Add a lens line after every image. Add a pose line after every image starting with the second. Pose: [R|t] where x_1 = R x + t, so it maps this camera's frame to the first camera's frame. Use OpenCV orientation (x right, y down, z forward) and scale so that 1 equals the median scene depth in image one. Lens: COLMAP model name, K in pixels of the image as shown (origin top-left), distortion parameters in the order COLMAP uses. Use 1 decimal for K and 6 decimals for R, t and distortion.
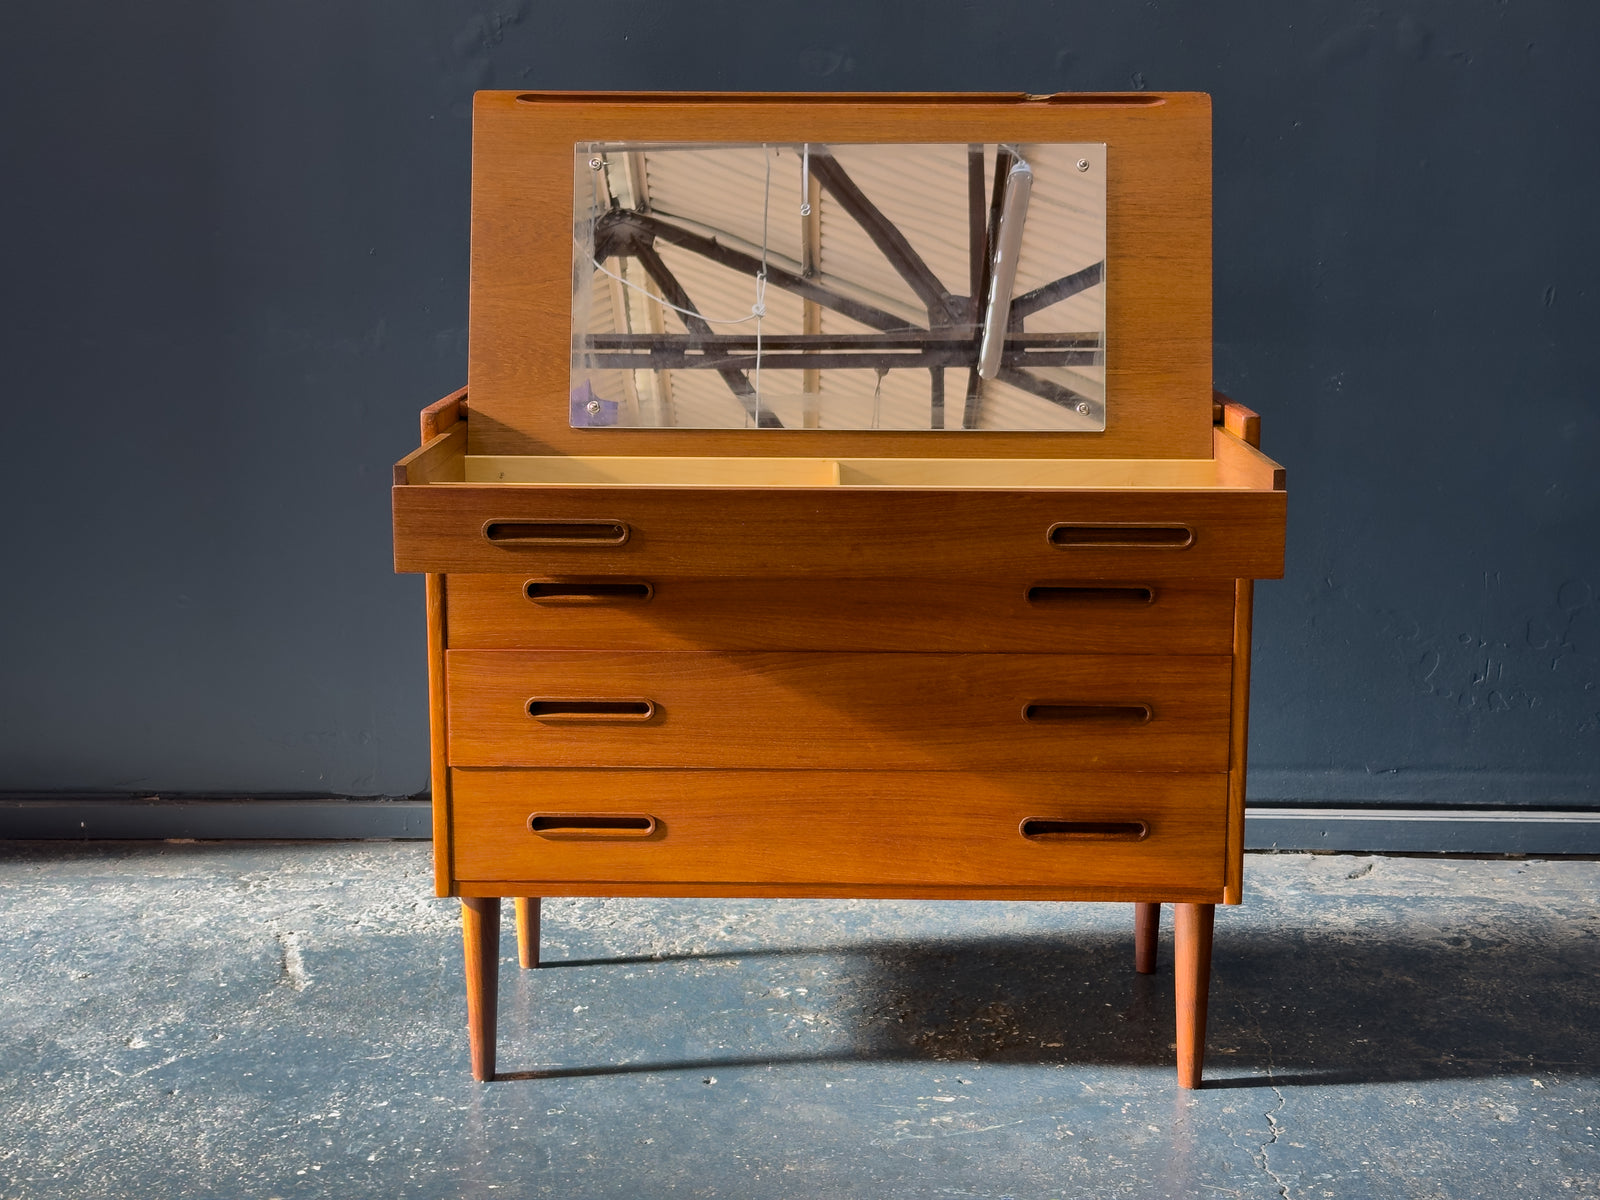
lens RADIAL K [[2250.9, 0, 822.0], [0, 2250.9, 612.8], [0, 0, 1]] dist [0.170528, -0.307776]
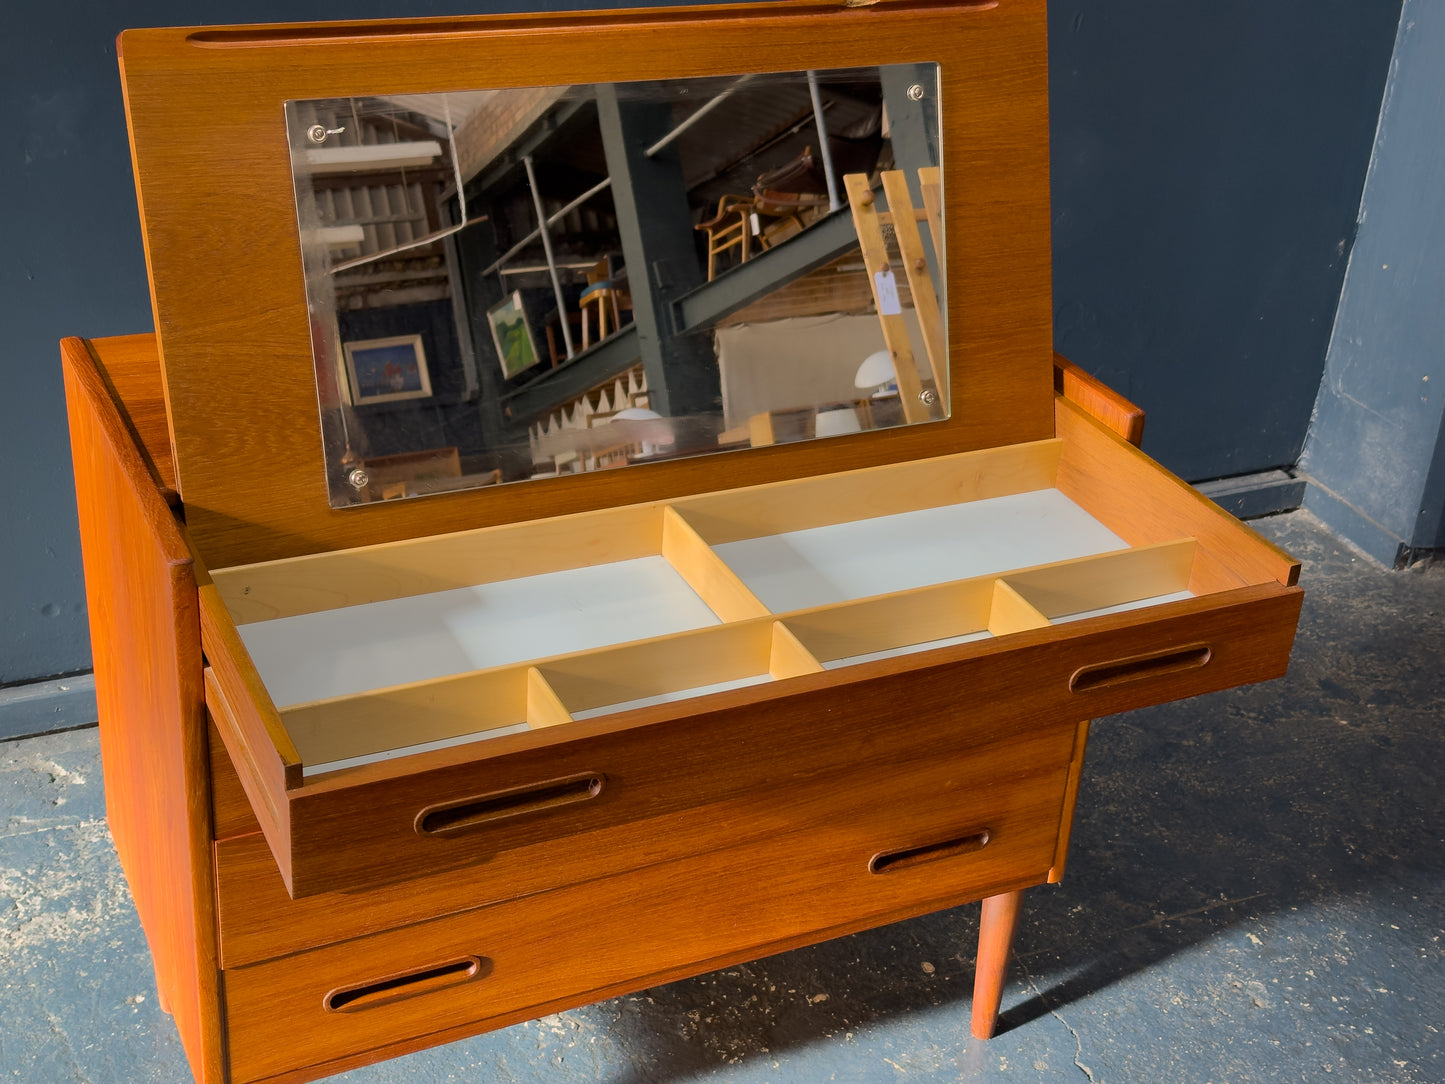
lens RADIAL K [[2018.7, 0, 750.2], [0, 2018.7, 555.3], [0, 0, 1]] dist [0.193694, -0.431136]
pose [[0.891628, -0.163067, 0.422385, -0.265197], [0.019641, 0.945944, 0.323733, -0.273166], [-0.452343, -0.280354, 0.846633, 0.363799]]
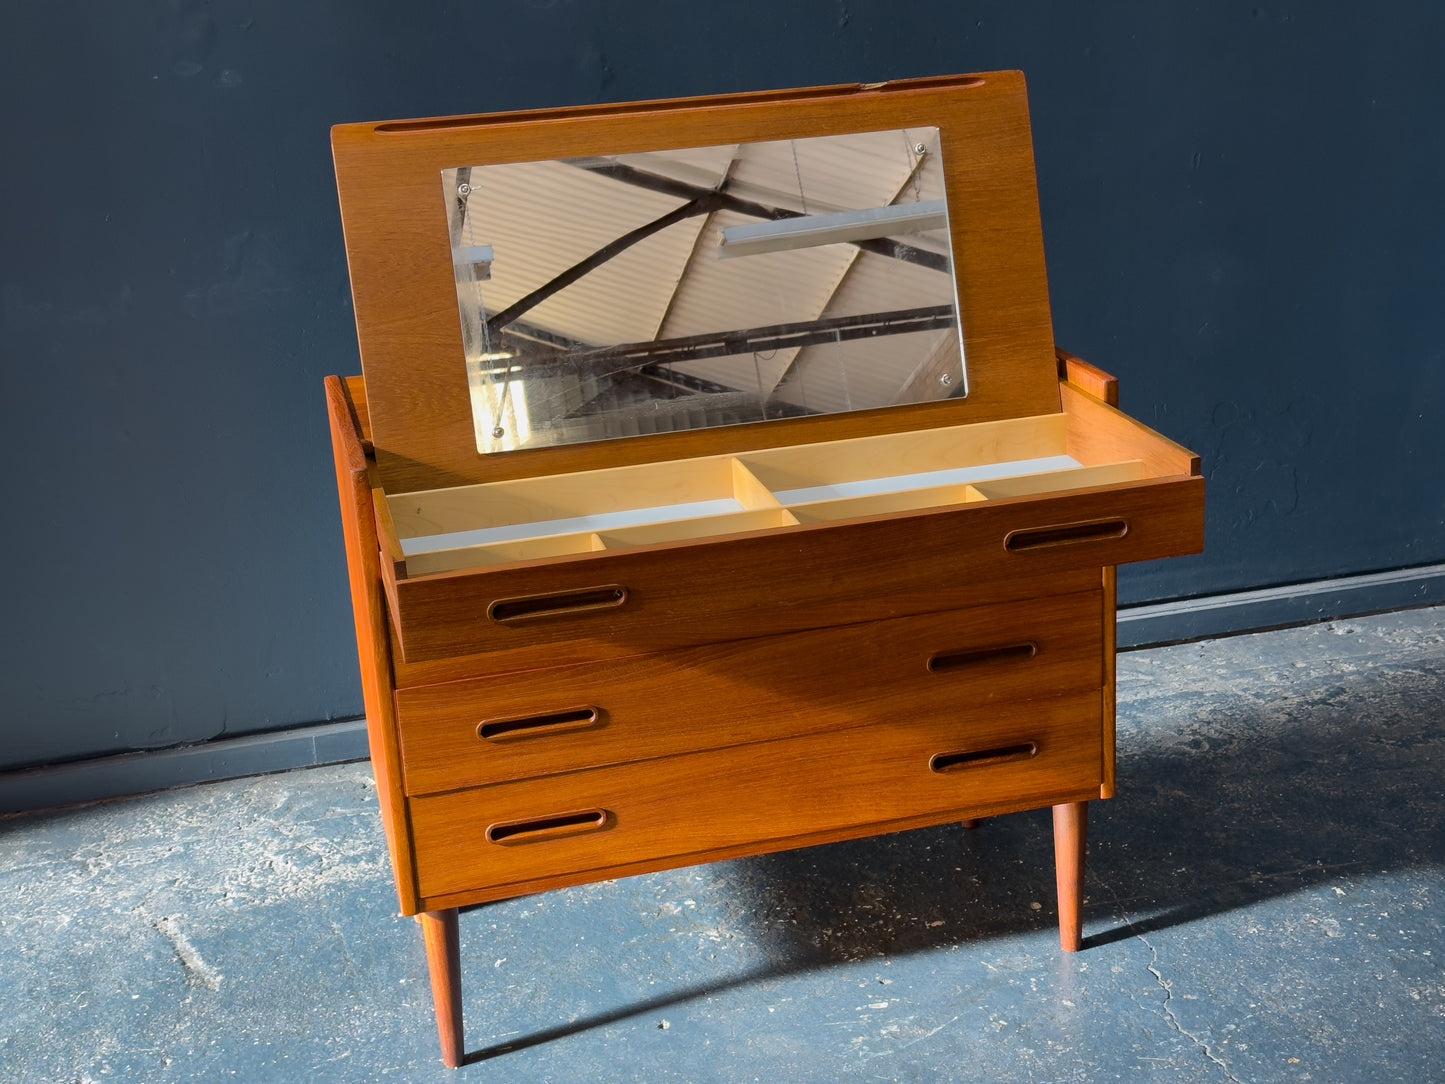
lens RADIAL K [[2023.3, 0, 754.2], [0, 2023.3, 548.1], [0, 0, 1]] dist [0.202062, -0.473558]
pose [[0.962379, -0.135887, 0.235292, -0.208555], [0.103296, 0.983916, 0.145739, -0.158090], [-0.251311, -0.115952, 0.960936, 0.073919]]
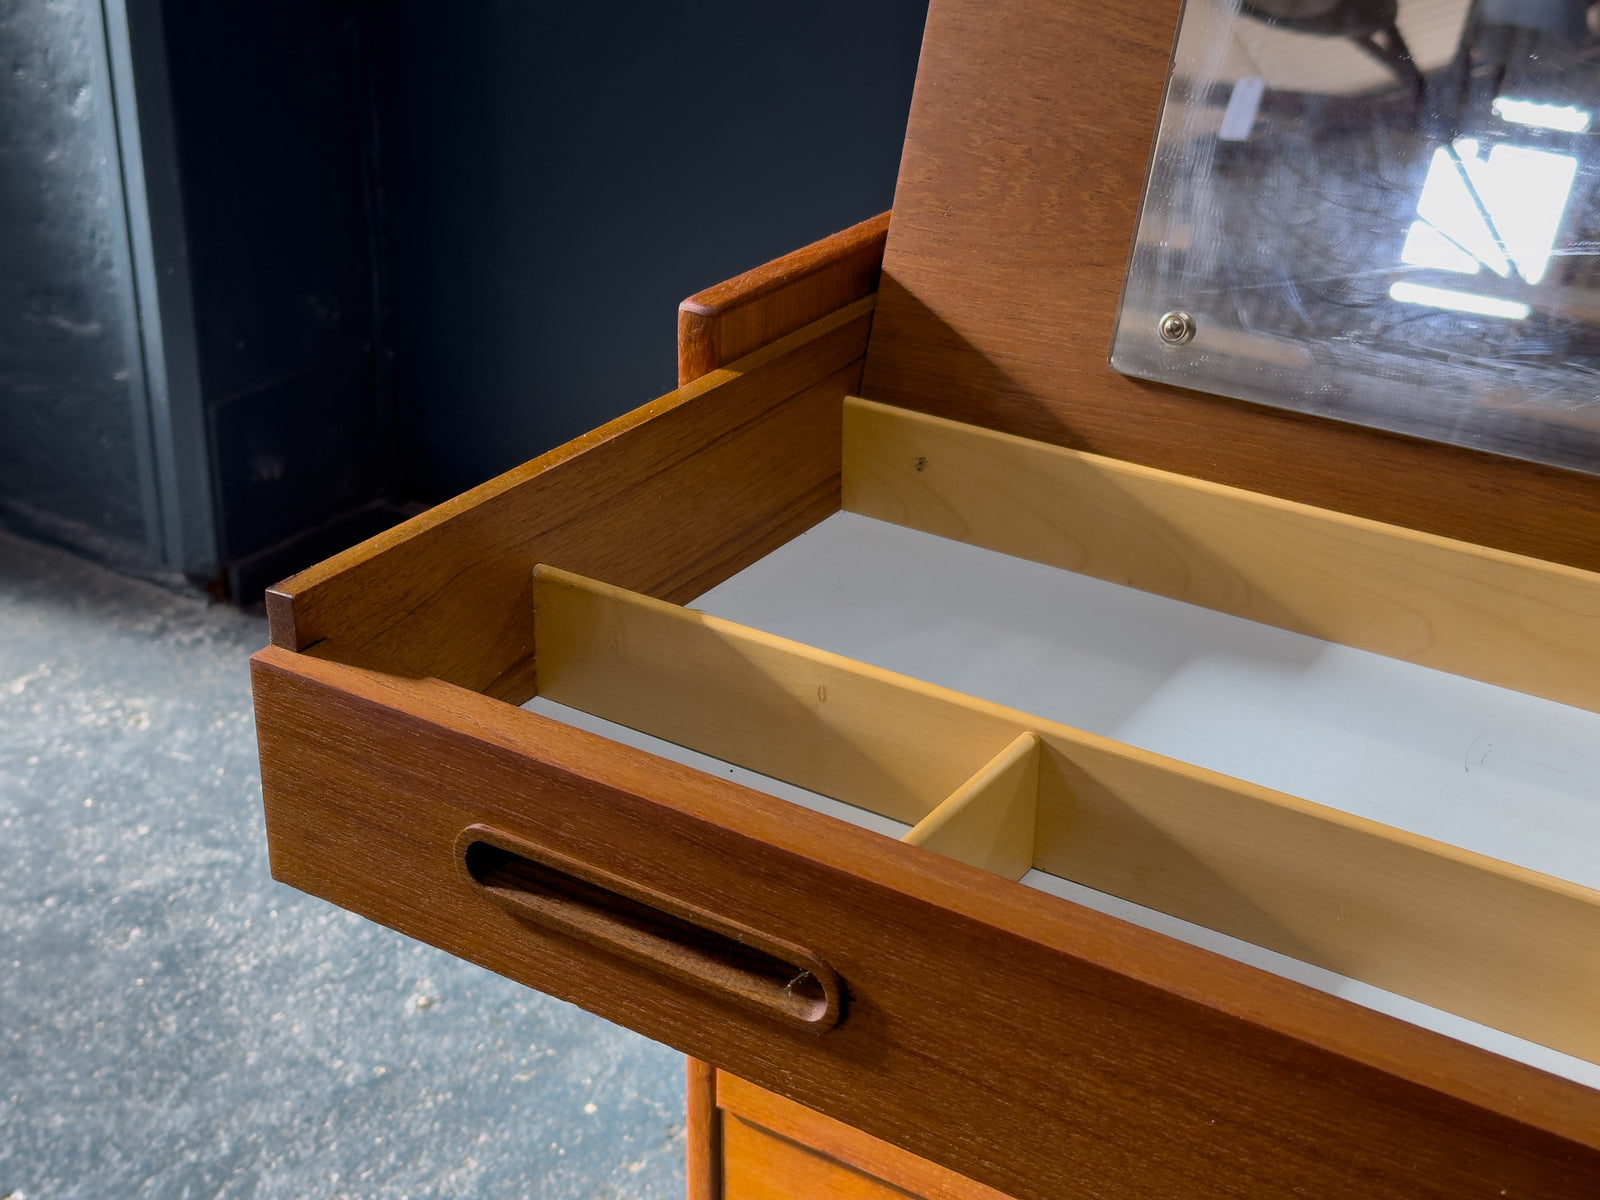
lens RADIAL K [[2264.4, 0, 795.7], [0, 2264.4, 578.5], [0, 0, 1]] dist [0.155023, -0.259955]
pose [[0.841019, 0.234311, -0.487633, 0.033249], [-0.109981, 0.956571, 0.269956, -0.140488], [0.529709, -0.173408, 0.830264, 0.644428]]
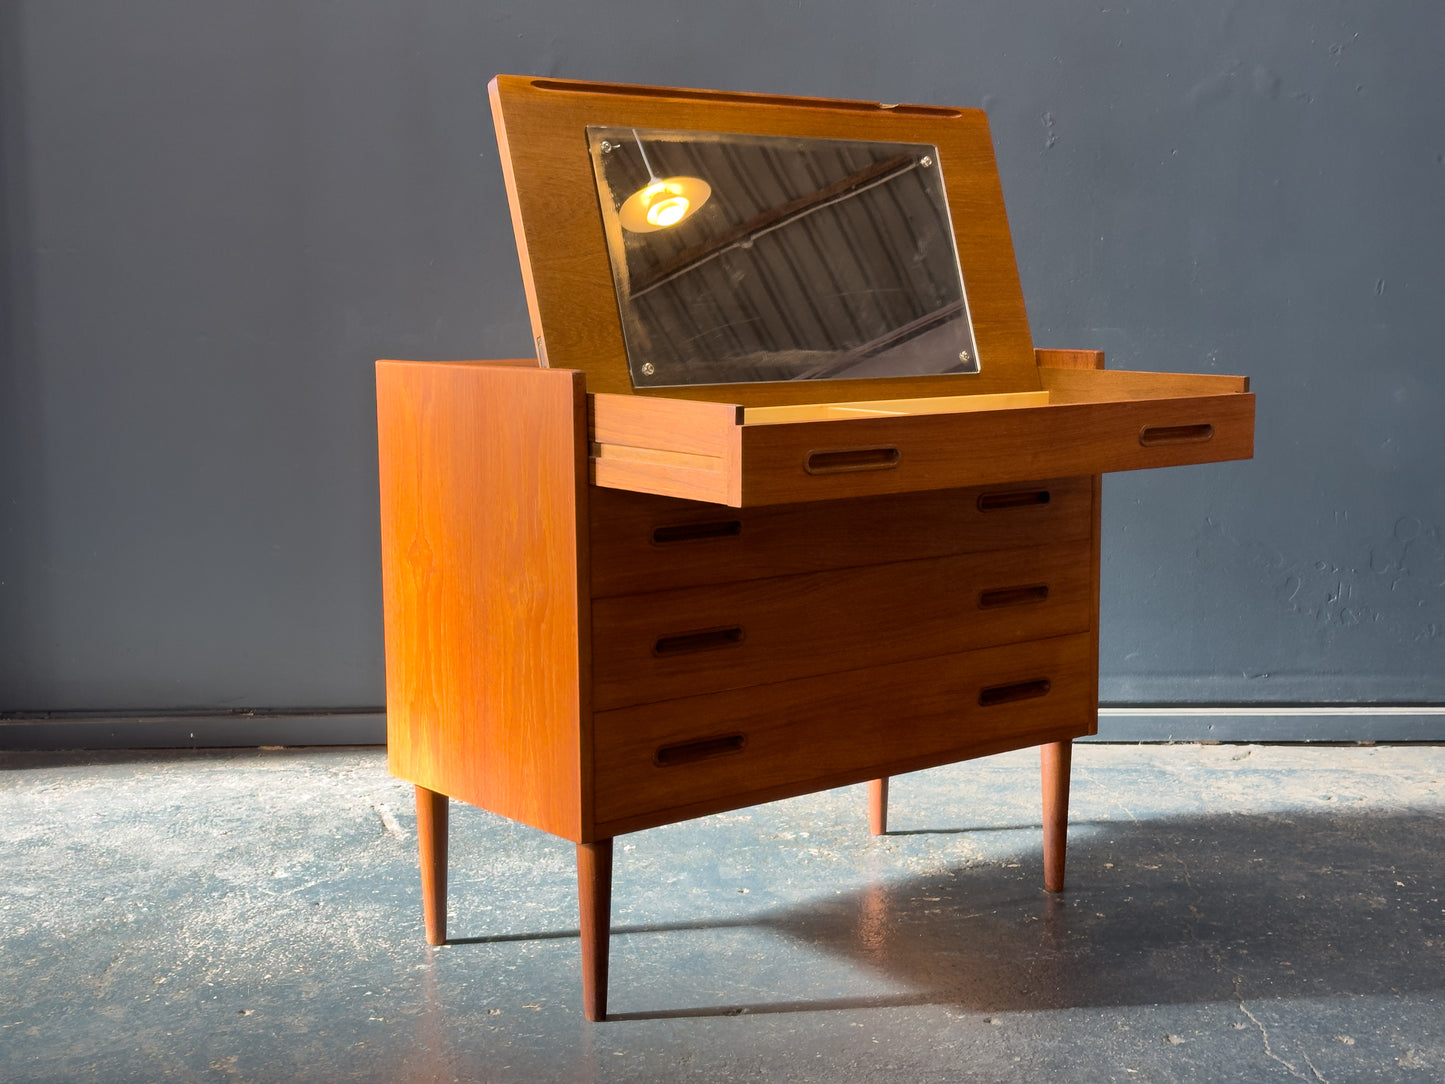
lens RADIAL K [[2042.6, 0, 732.7], [0, 2042.6, 540.6], [0, 0, 1]] dist [0.129170, -0.059429]
pose [[0.999777, -0.013636, 0.016140, -0.071541], [0.014573, 0.998125, -0.059451, 0.080653], [-0.015299, 0.059673, 0.998101, -0.146762]]
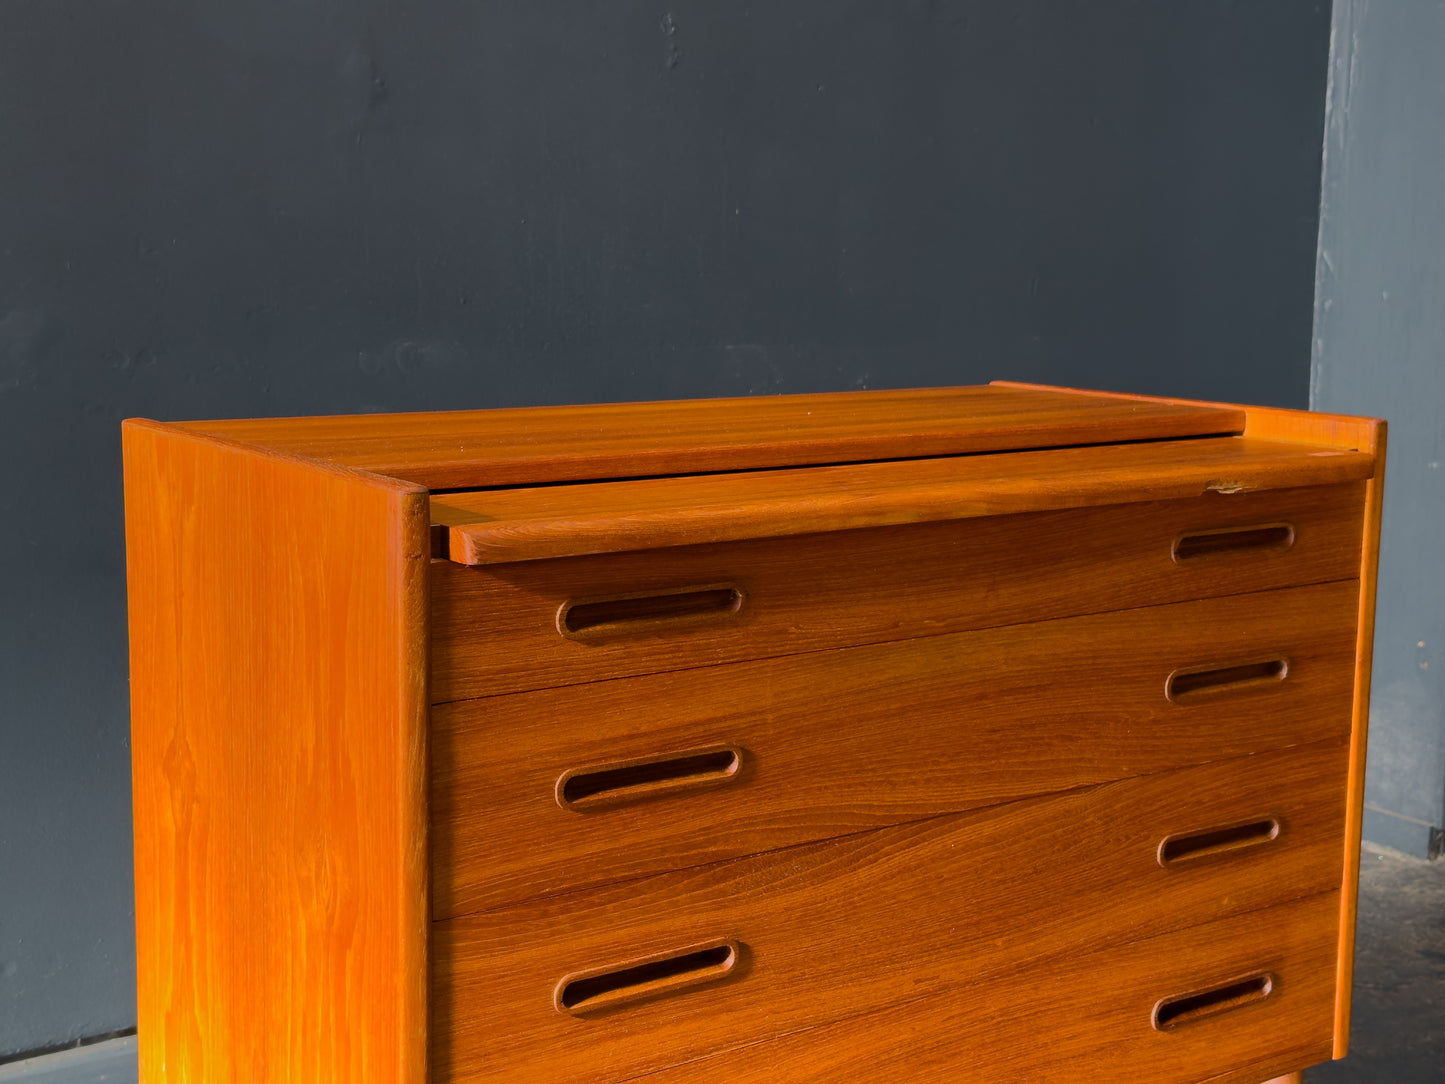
lens RADIAL K [[2024.6, 0, 732.1], [0, 2024.6, 538.8], [0, 0, 1]] dist [0.176566, -0.280683]
pose [[0.803075, -0.082332, 0.590162, -0.372554], [0.100861, 0.994899, 0.001547, -0.065757], [-0.587279, 0.058282, 0.807283, 0.533129]]
